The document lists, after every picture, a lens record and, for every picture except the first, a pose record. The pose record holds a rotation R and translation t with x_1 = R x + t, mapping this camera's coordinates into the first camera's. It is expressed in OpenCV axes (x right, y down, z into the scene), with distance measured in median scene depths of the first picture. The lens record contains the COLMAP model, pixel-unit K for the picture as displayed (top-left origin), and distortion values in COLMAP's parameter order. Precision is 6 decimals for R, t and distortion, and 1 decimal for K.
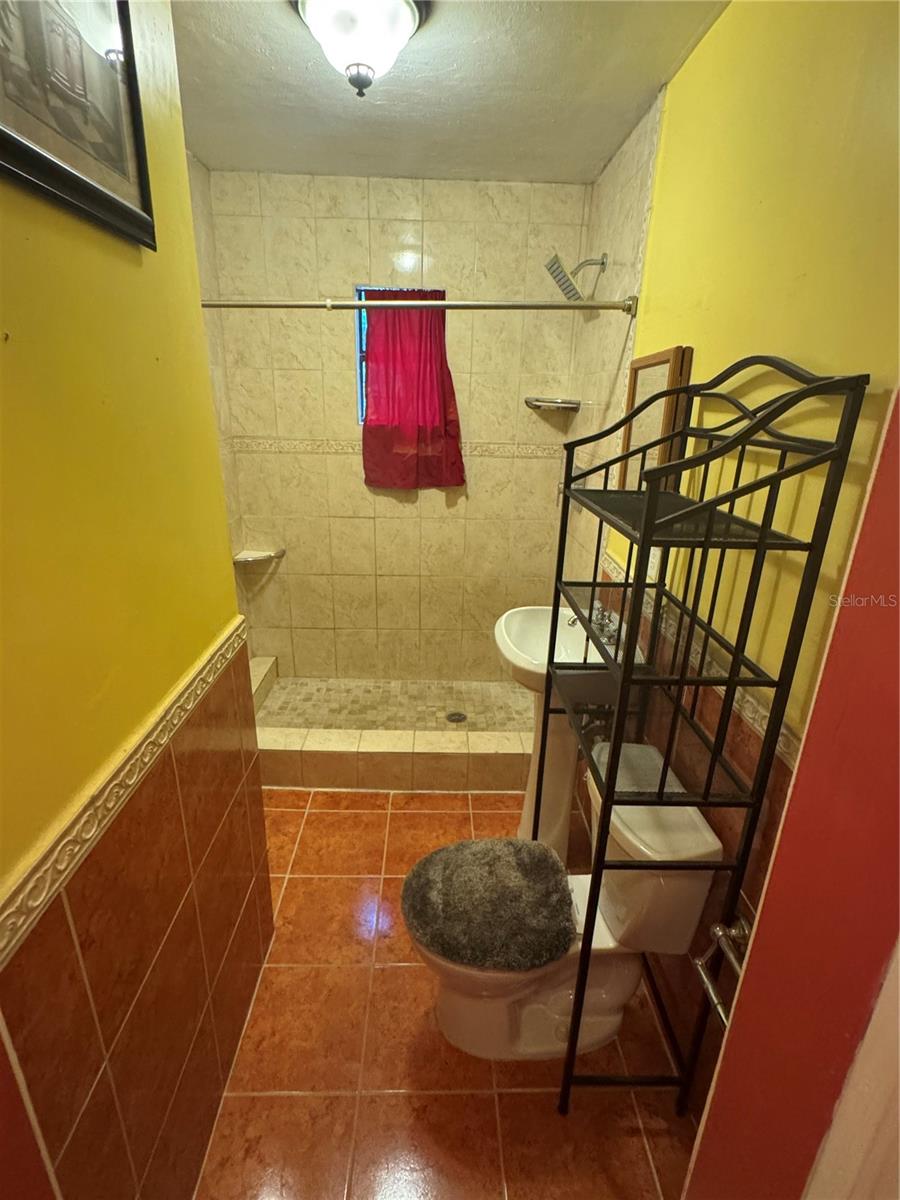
lens RADIAL K [[574.8, 0, 445.1], [0, 574.8, 596.2], [0, 0, 1]] dist [-0.003362, 0.000529]
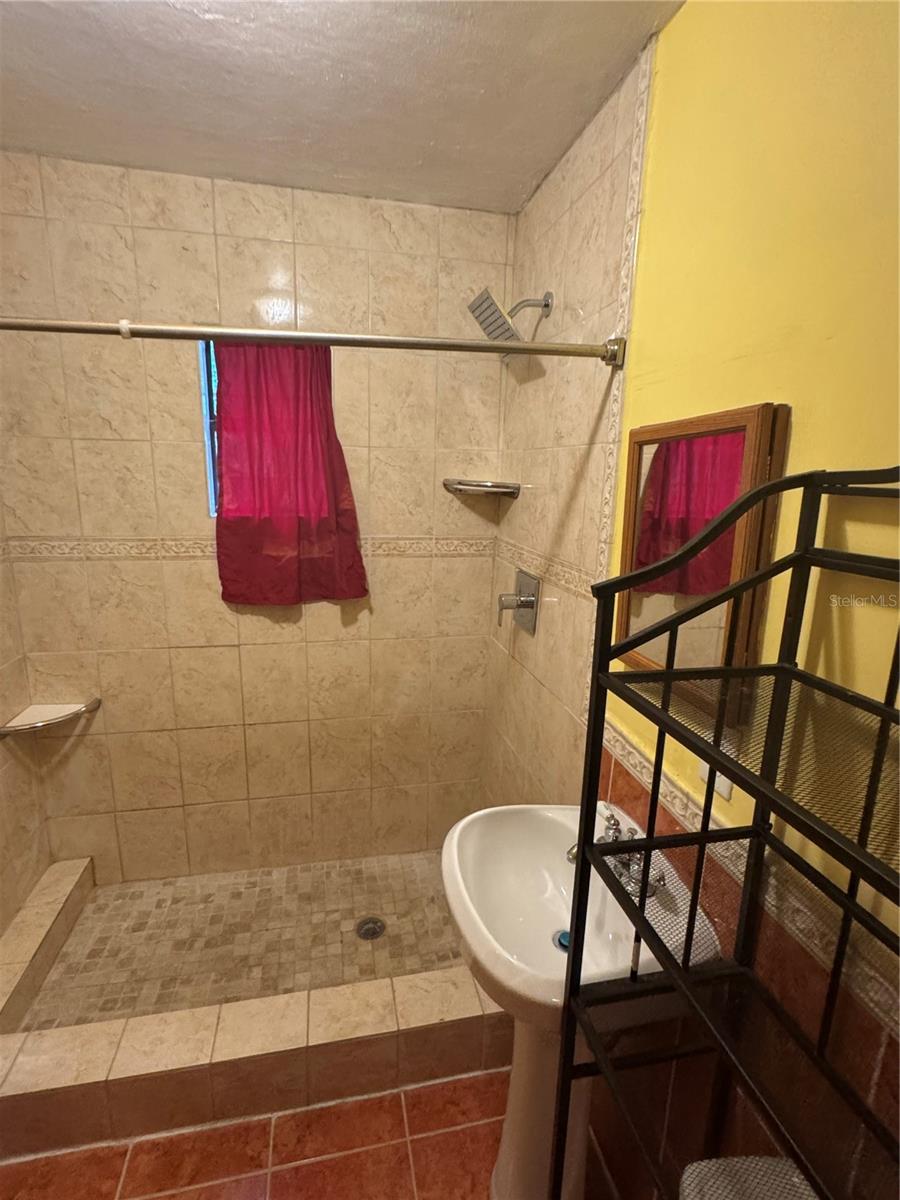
lens RADIAL K [[574.8, 0, 447.1], [0, 574.8, 599.1], [0, 0, 1]] dist [-0.003362, 0.000529]
pose [[0.980655, -0.041585, 0.191273, -0.006286], [0.062788, 0.992364, -0.106166, -0.109995], [-0.185398, 0.116122, 0.975778, 0.283852]]
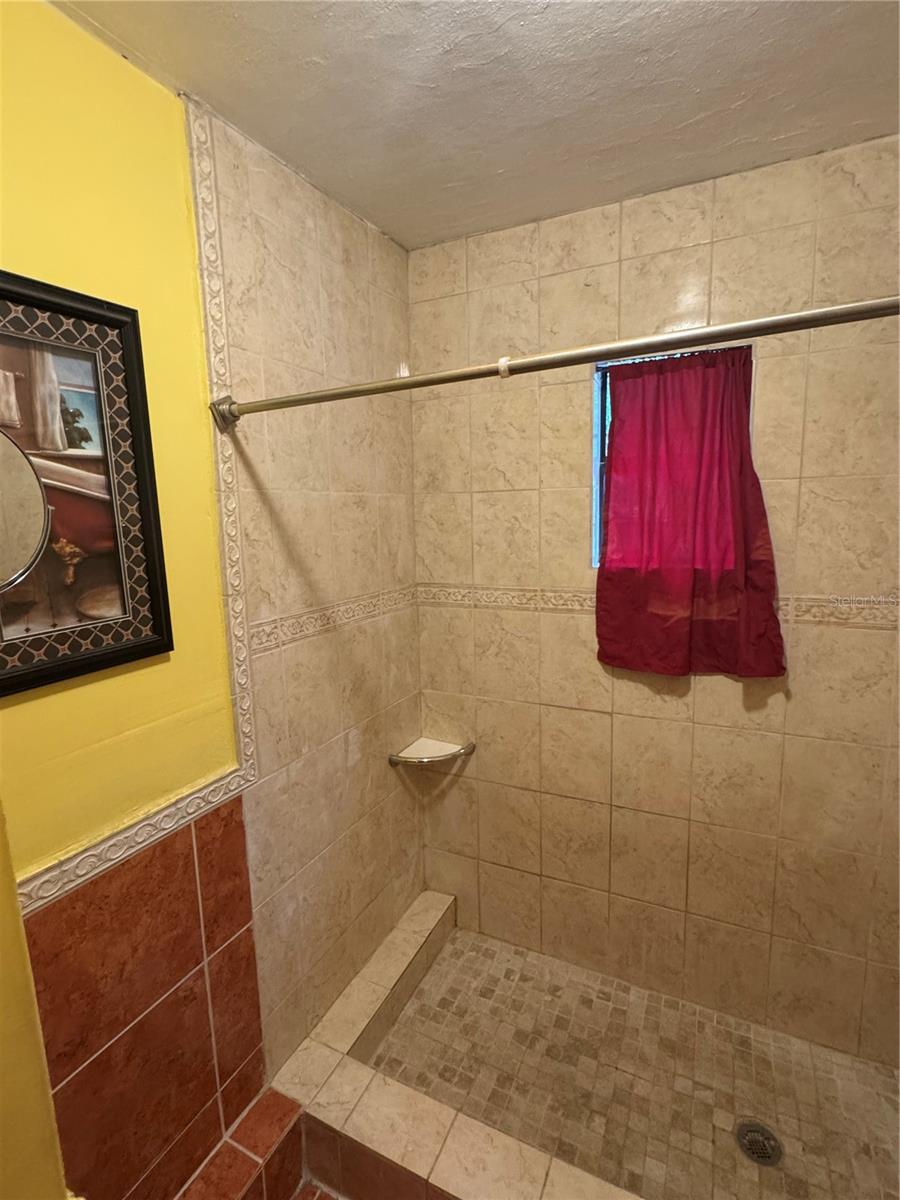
lens RADIAL K [[574.8, 0, 446.9], [0, 574.8, 595.5], [0, 0, 1]] dist [-0.003362, 0.000529]
pose [[0.895252, 0.020701, -0.445079, -0.011352], [-0.105958, 0.980154, -0.167541, -0.148770], [0.432778, 0.197152, 0.879679, 0.388263]]
